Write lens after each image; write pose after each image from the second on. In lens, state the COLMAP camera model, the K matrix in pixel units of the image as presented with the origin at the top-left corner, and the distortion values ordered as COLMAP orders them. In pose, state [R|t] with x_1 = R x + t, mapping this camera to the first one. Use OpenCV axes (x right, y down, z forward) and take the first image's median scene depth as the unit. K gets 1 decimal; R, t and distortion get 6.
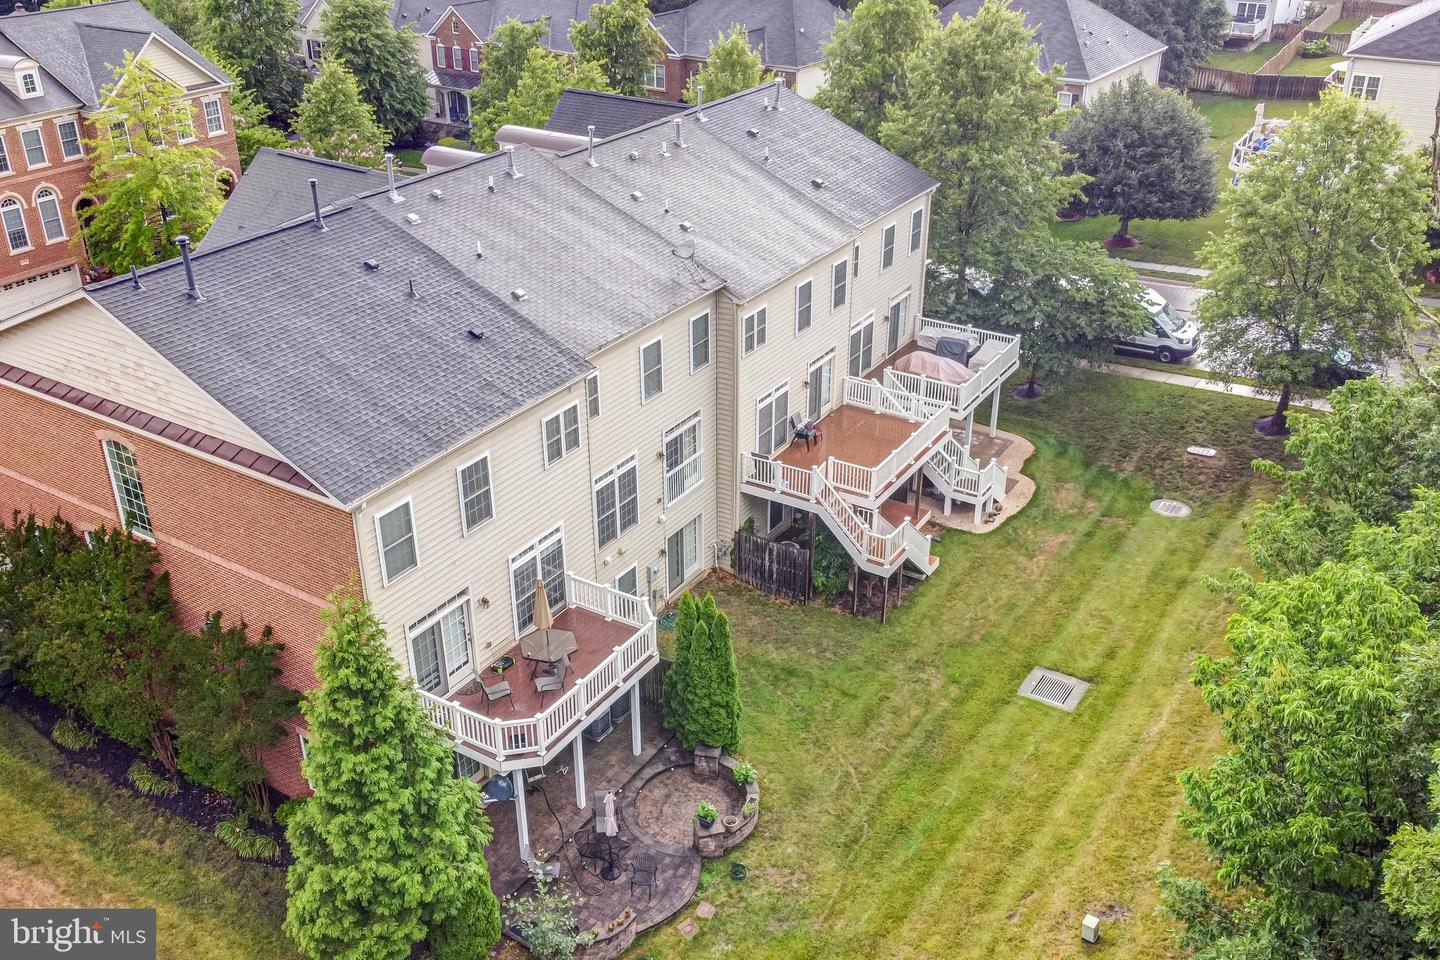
lens RADIAL K [[1286.8, 0, 728.3], [0, 1286.8, 476.4], [0, 0, 1]] dist [0.006456, -0.019175]
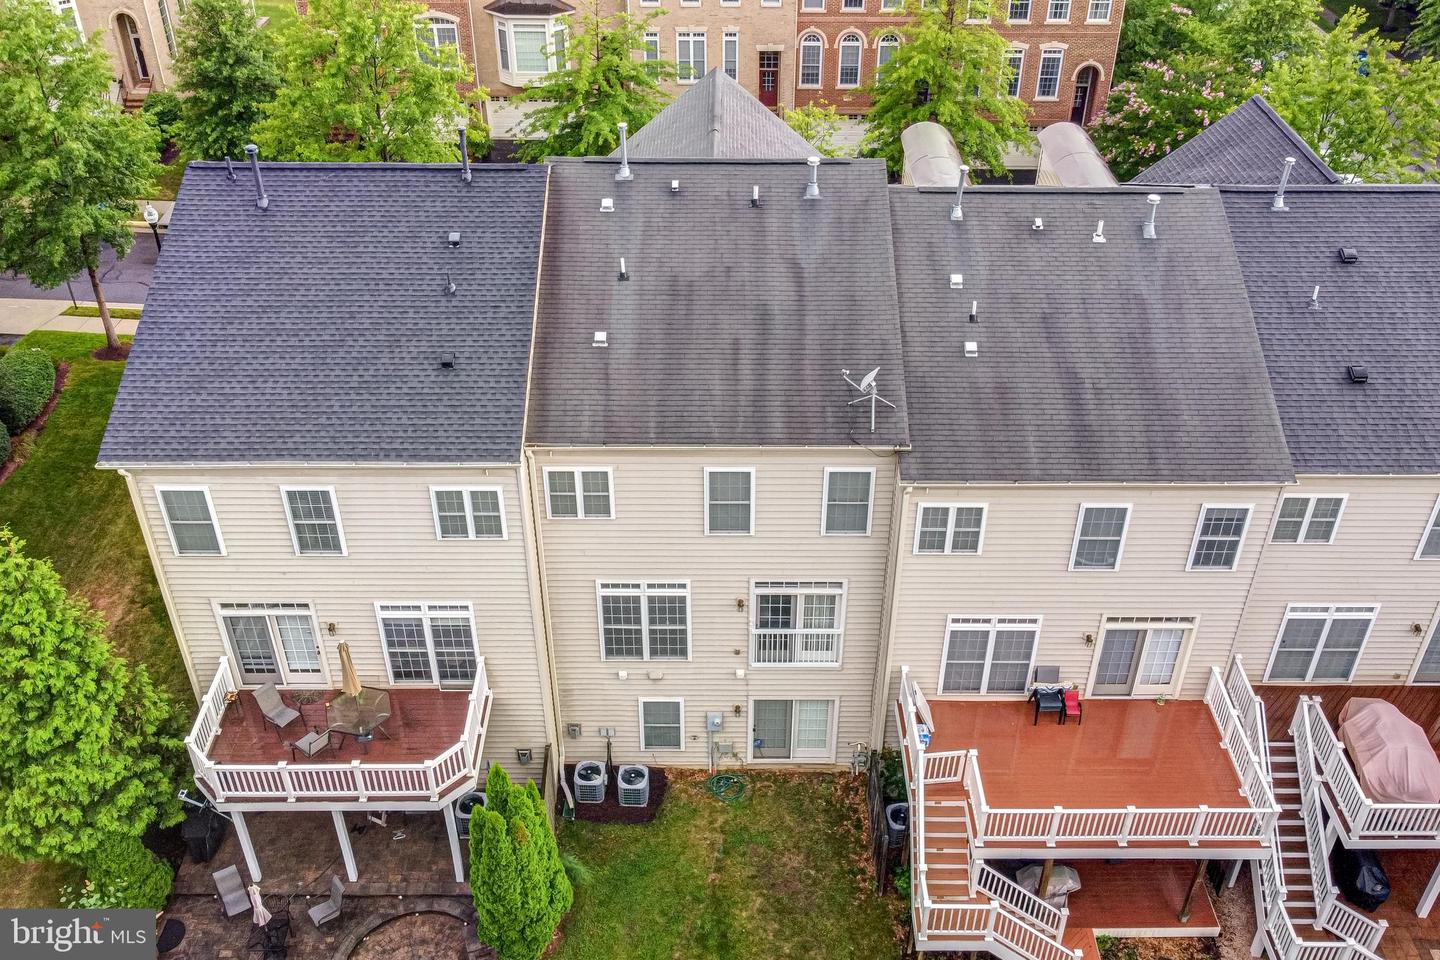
lens RADIAL K [[1312.8, 0, 728.9], [0, 1312.8, 474.7], [0, 0, 1]] dist [0.008312, -0.024741]
pose [[0.528462, 0.490455, -0.692952, 0.460257], [-0.399320, 0.863910, 0.306924, -0.329527], [0.749181, 0.114511, 0.652392, 0.498224]]
